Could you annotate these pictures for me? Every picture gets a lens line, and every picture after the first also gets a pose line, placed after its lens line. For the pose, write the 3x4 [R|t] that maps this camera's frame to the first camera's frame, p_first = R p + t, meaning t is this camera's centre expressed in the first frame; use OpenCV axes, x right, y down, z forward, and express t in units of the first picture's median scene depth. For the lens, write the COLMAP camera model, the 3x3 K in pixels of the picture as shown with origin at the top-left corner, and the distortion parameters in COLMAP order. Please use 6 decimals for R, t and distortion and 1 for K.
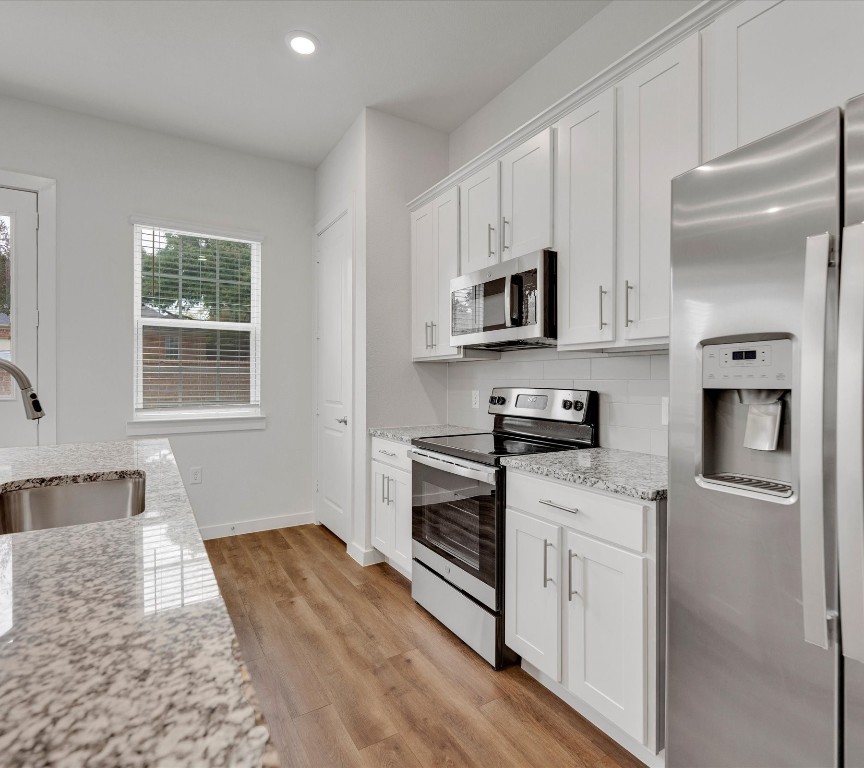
lens RADIAL K [[464.2, 0, 454.0], [0, 464.2, 387.3], [0, 0, 1]] dist [-0.027638, 0.004249]
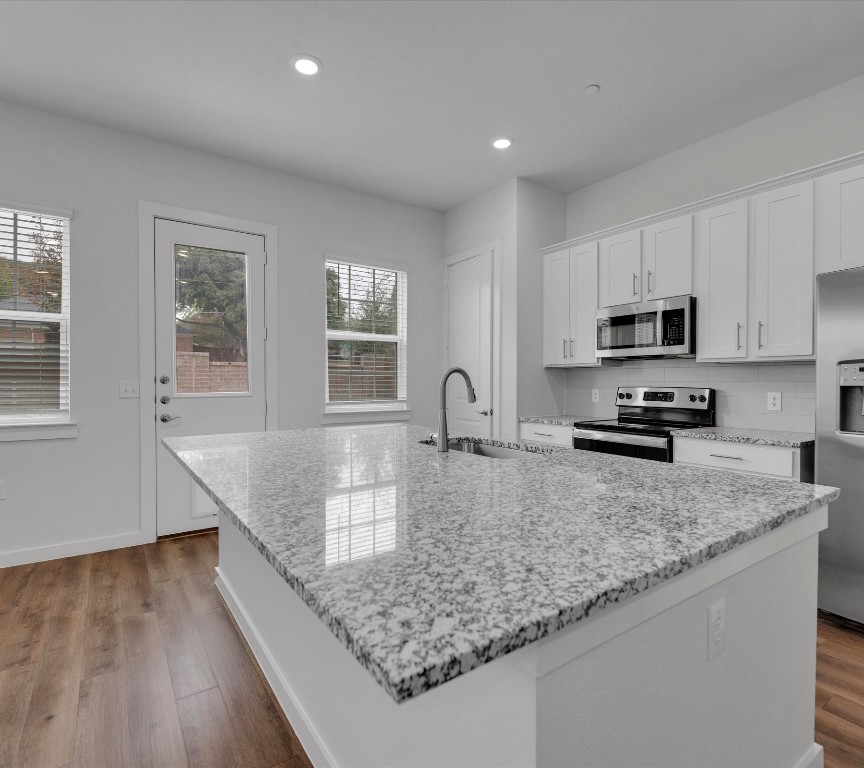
lens RADIAL K [[464.2, 0, 436.2], [0, 464.2, 388.0], [0, 0, 1]] dist [-0.027638, 0.004249]
pose [[0.999161, -0.000027, 0.040958, -0.534139], [0.000044, 1.000000, -0.000417, 0.005056], [-0.040958, 0.000418, 0.999161, -0.368213]]
